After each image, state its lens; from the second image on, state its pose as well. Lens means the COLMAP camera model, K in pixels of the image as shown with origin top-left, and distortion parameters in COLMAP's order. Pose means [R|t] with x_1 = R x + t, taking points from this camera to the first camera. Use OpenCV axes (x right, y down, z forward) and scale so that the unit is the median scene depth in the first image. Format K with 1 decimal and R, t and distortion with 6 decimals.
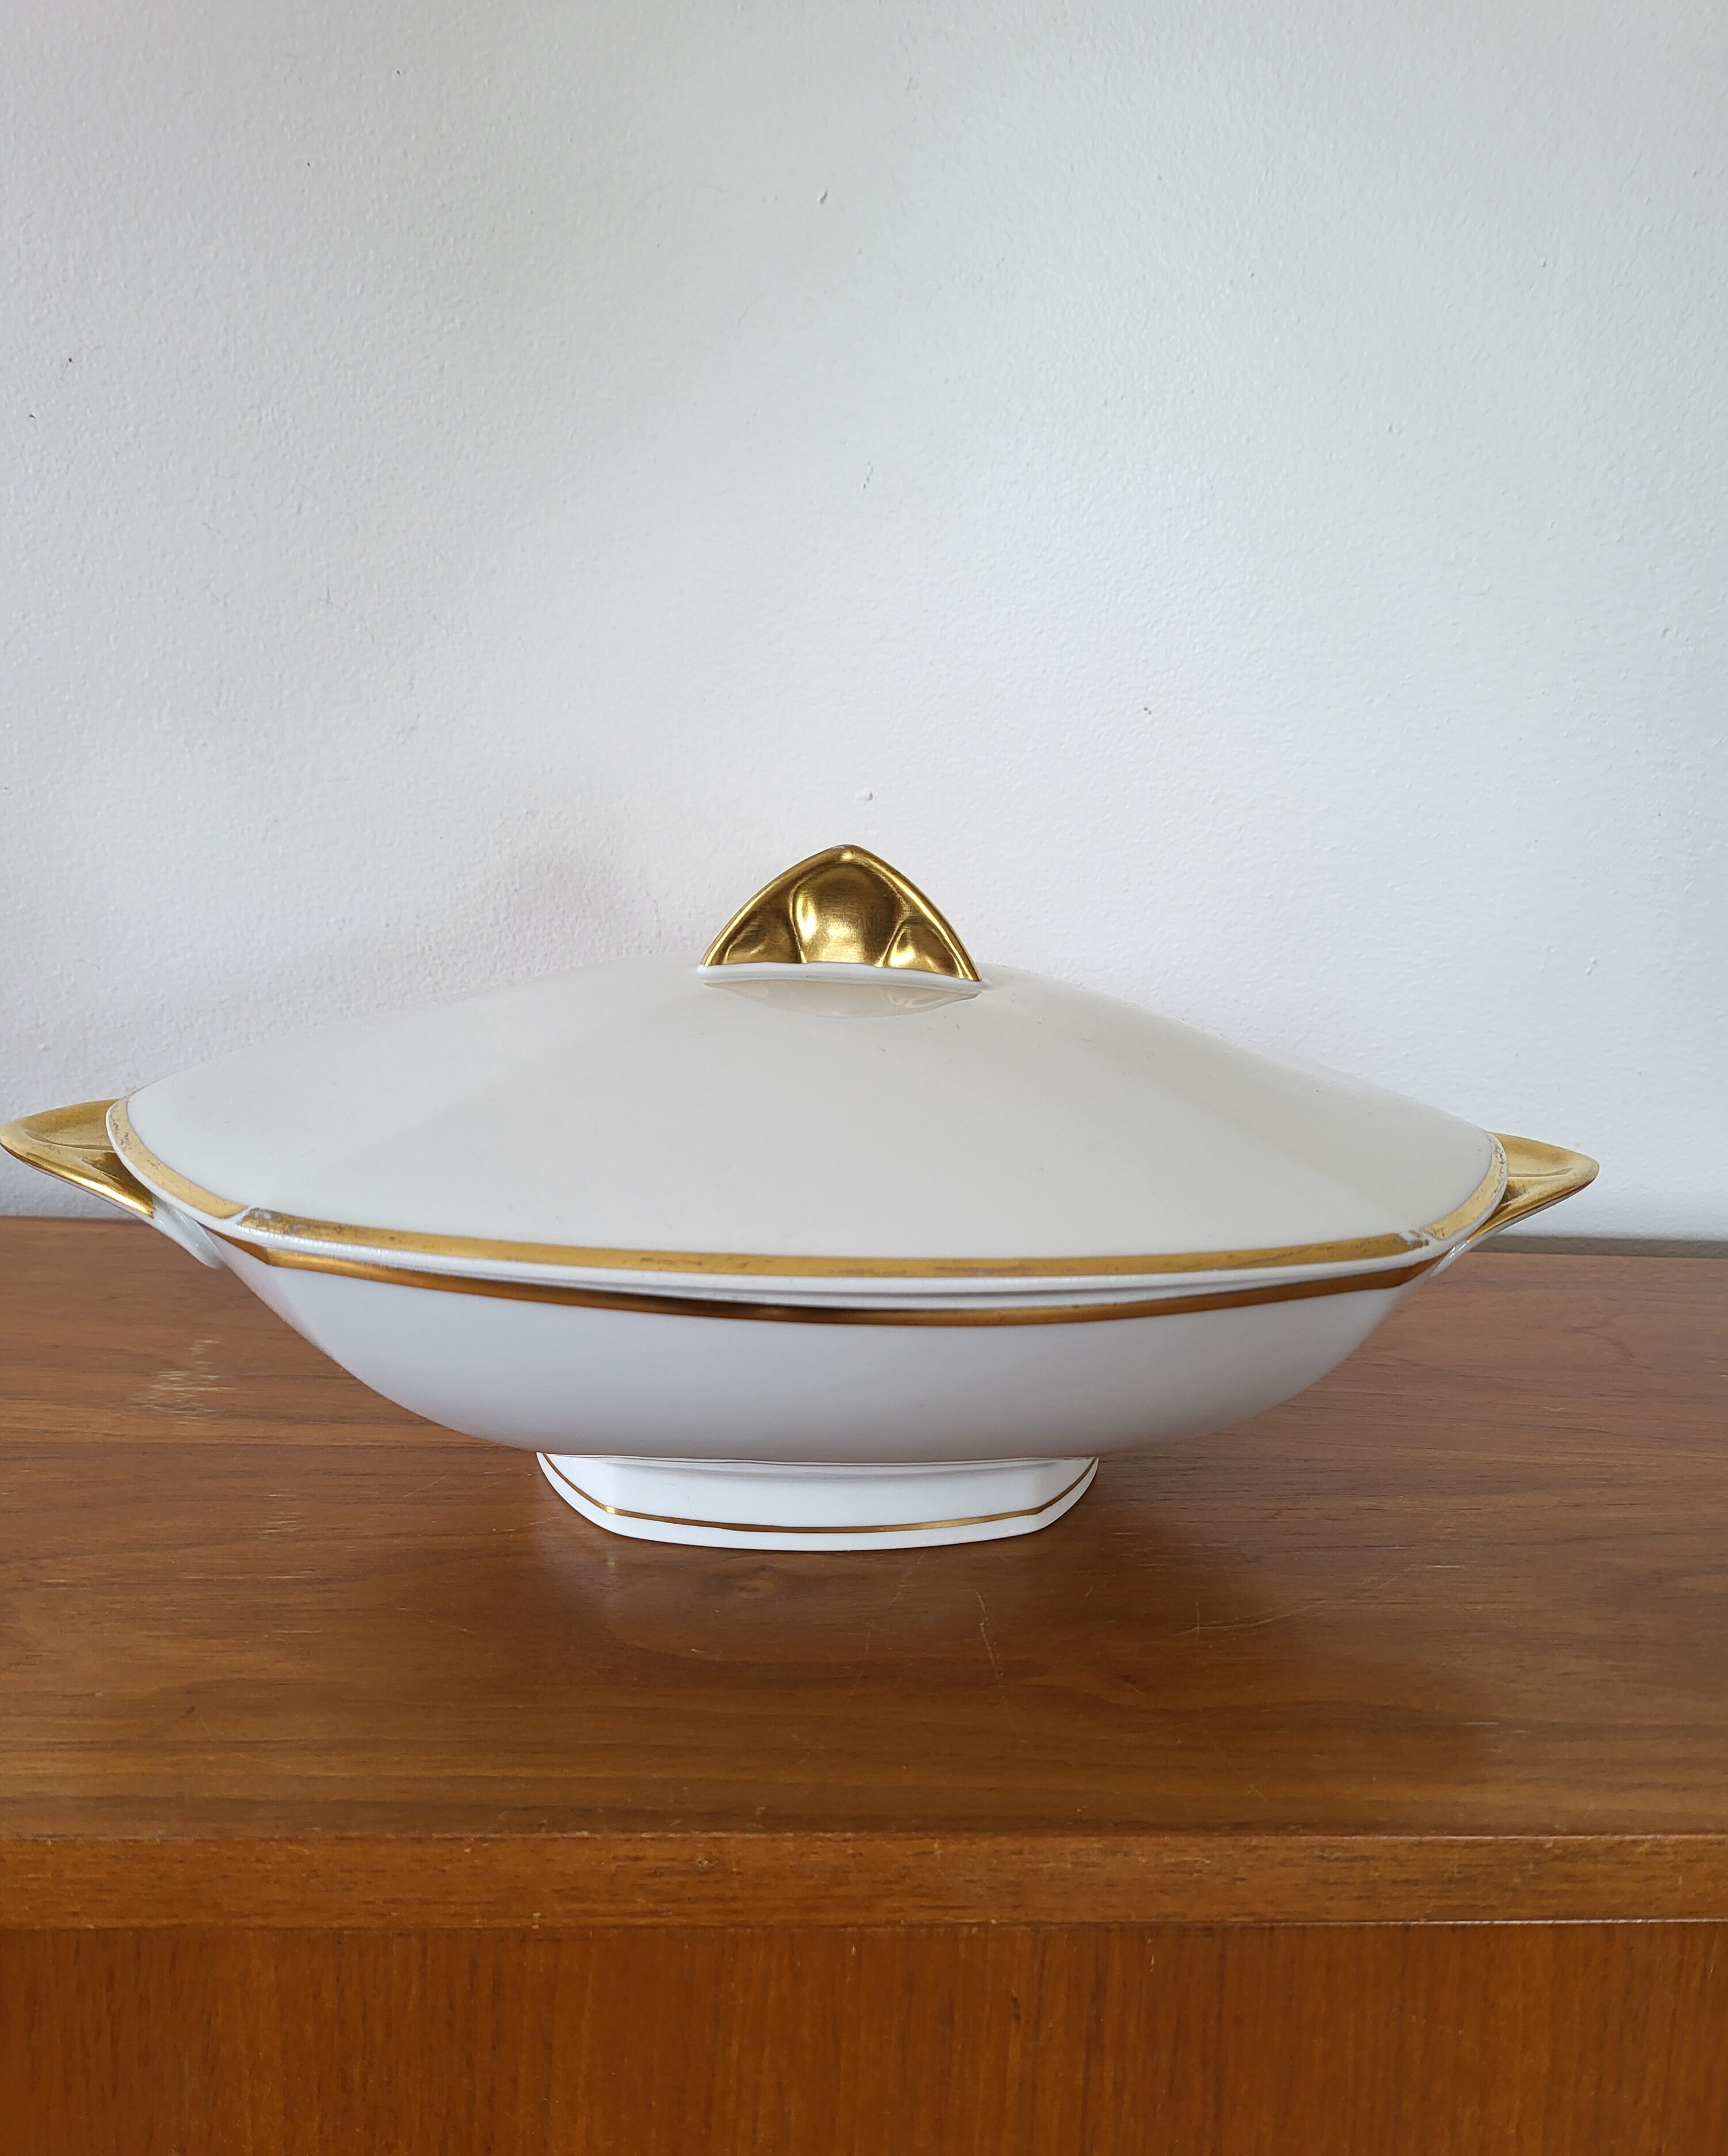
lens RADIAL K [[1682.2, 0, 881.9], [0, 1682.2, 1064.0], [0, 0, 1]] dist [0.039190, -0.072541]
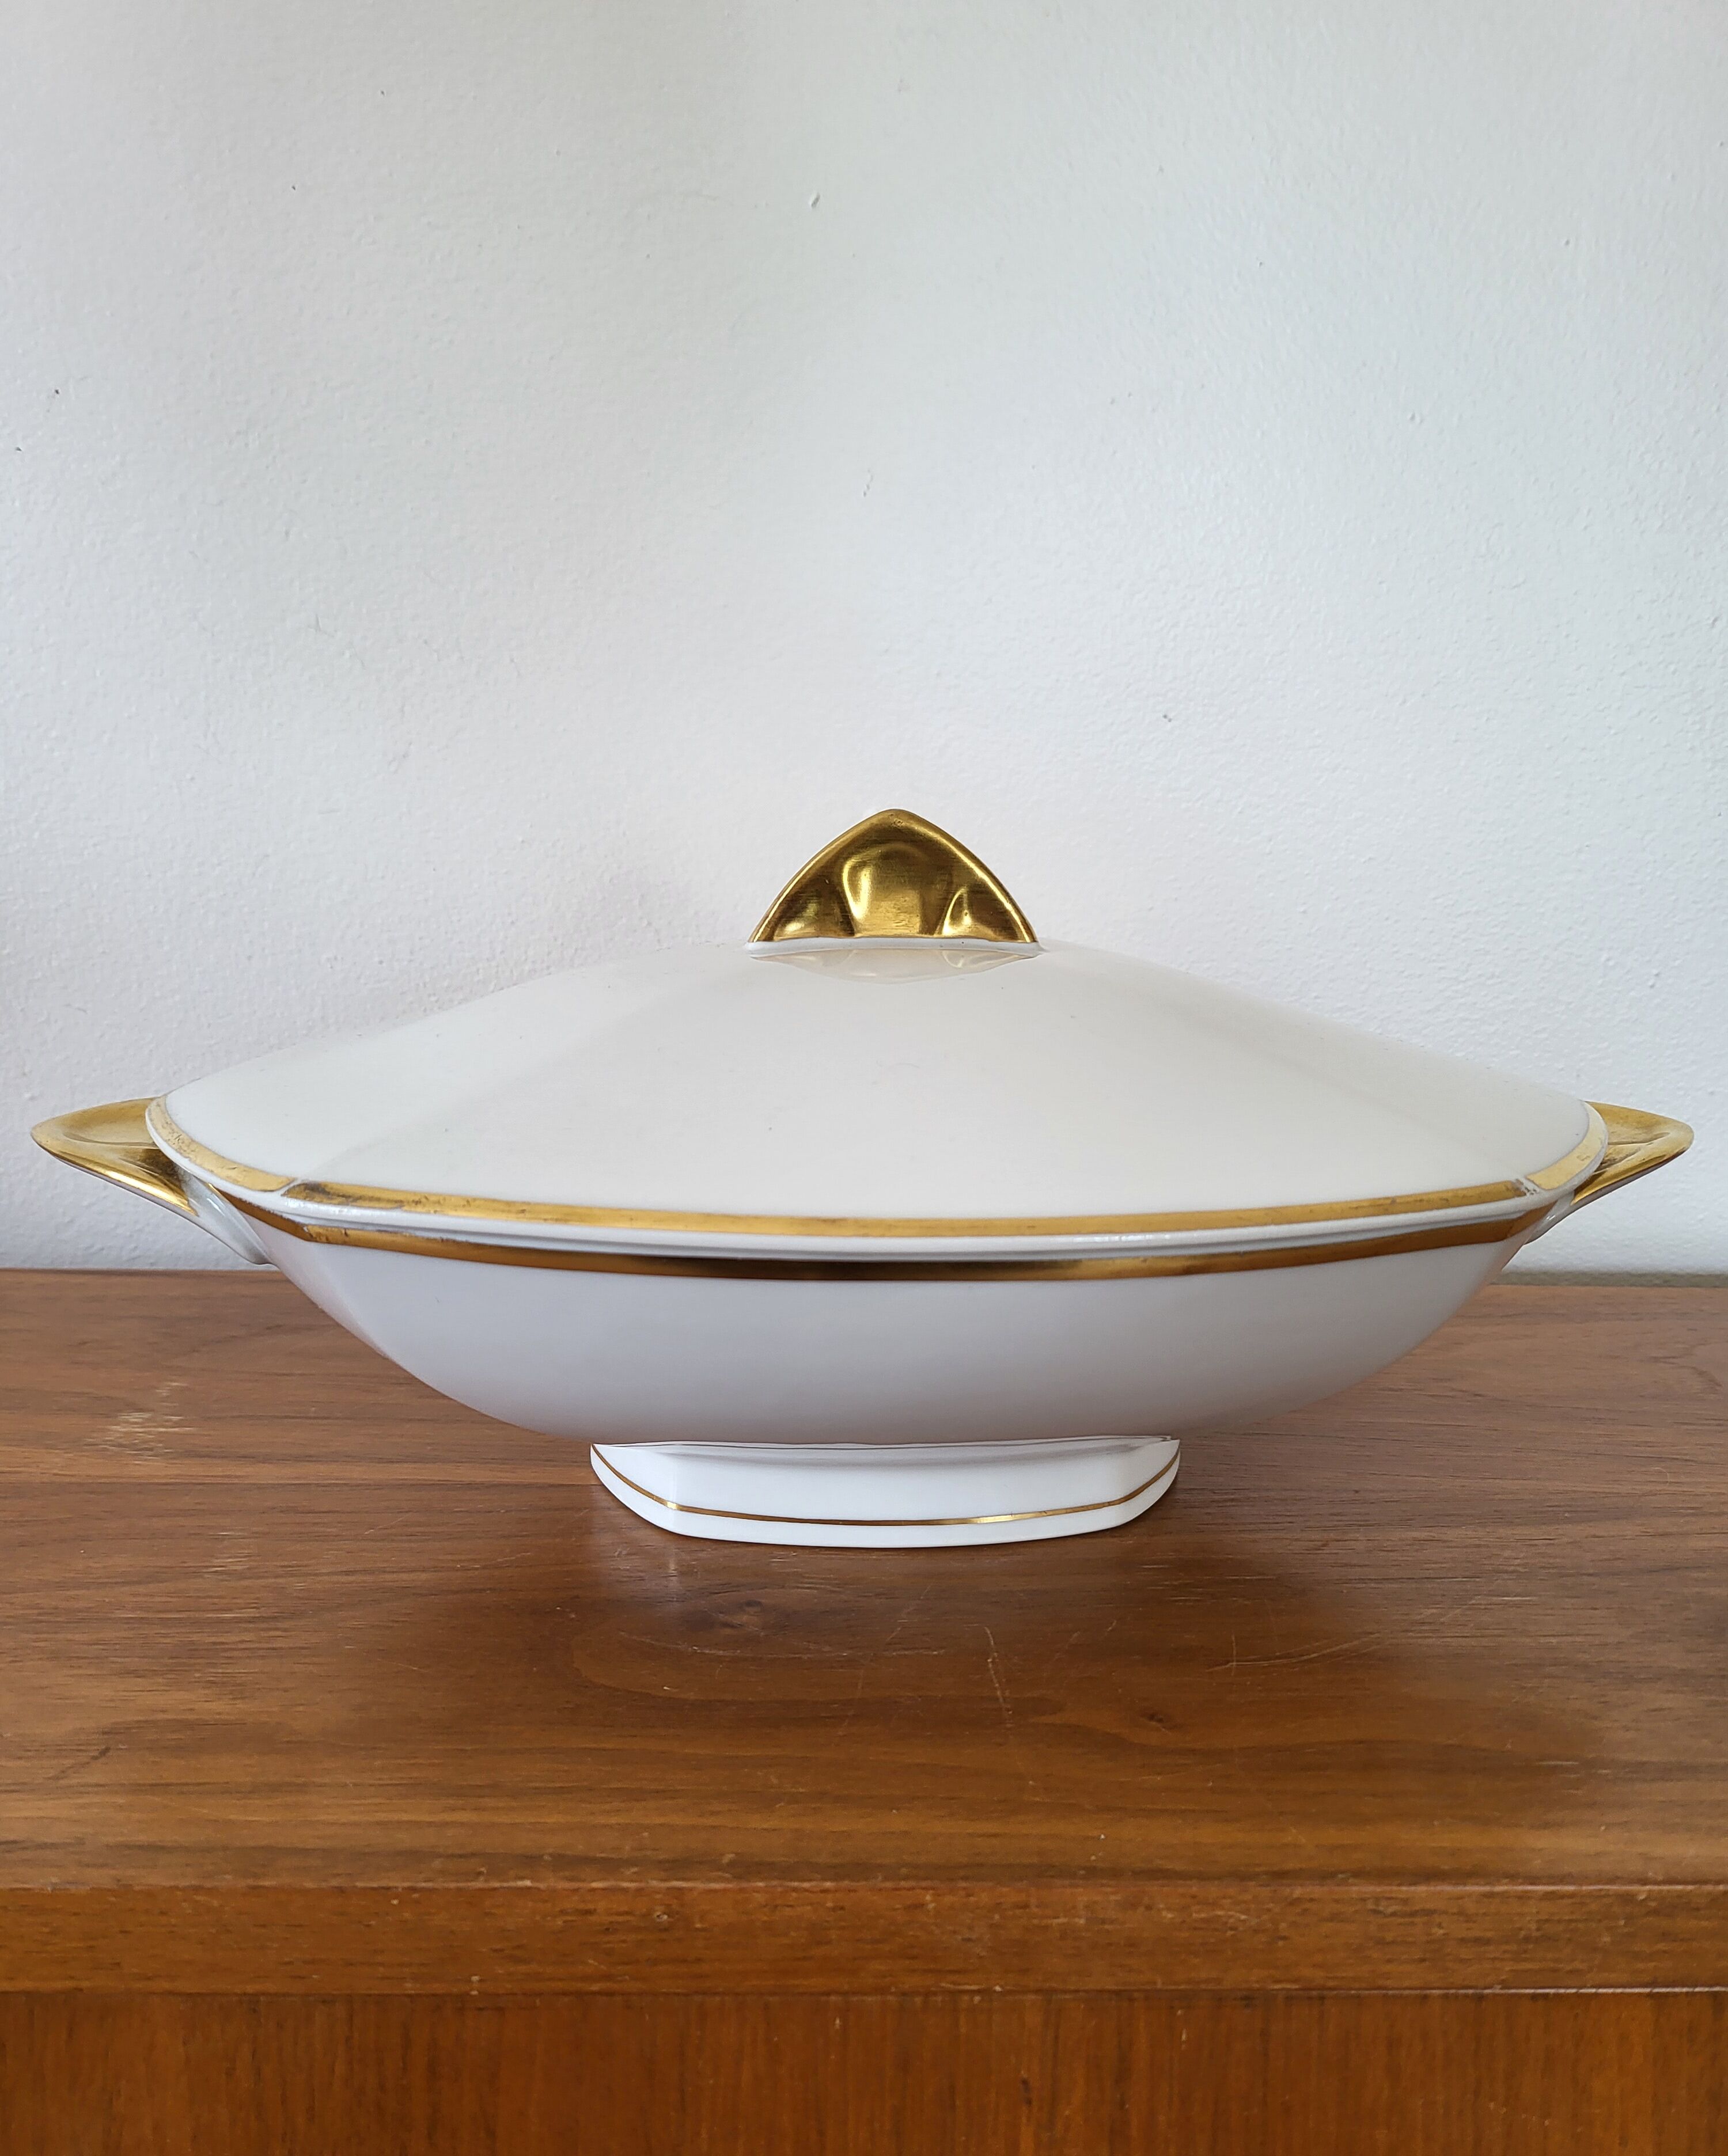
lens RADIAL K [[1682.2, 0, 875.8], [0, 1682.2, 1077.5], [0, 0, 1]] dist [0.039190, -0.072541]
pose [[0.999075, -0.020640, -0.037731, 0.038739], [0.018219, 0.997821, -0.063418, 0.079354], [0.038957, 0.062672, 0.997274, 0.085468]]
